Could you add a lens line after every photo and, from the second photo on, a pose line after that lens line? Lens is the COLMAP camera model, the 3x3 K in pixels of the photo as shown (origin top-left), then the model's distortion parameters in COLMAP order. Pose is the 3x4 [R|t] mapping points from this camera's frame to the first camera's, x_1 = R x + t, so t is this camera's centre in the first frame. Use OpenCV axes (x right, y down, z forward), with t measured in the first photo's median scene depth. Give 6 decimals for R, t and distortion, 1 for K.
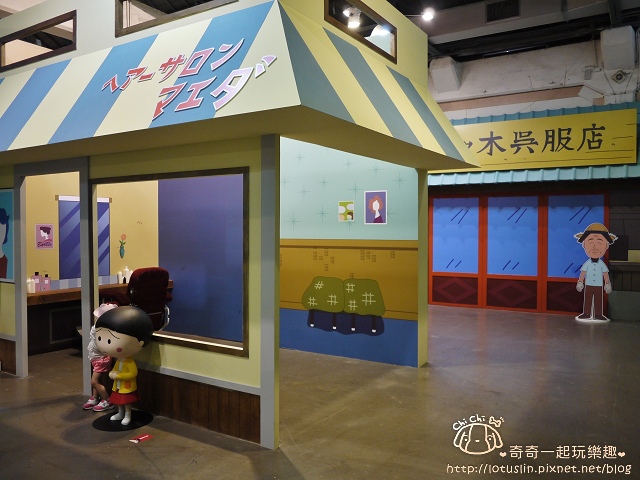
lens RADIAL K [[532.7, 0, 317.8], [0, 532.7, 239.8], [0, 0, 1]] dist [-0.042158, 0.004627]
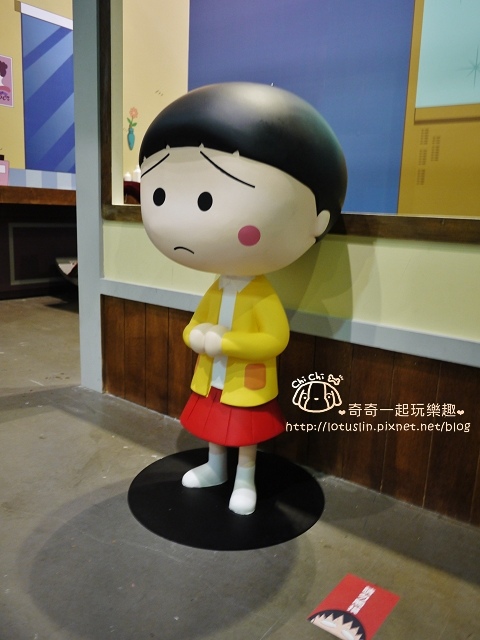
lens RADIAL K [[532.7, 0, 241.3], [0, 532.7, 319.2], [0, 0, 1]] dist [-0.042158, 0.004627]
pose [[0.995423, 0.054100, -0.078786, -0.335802], [-0.039465, 0.983472, 0.176704, 0.190561], [0.087043, -0.172786, 0.981106, 0.710096]]
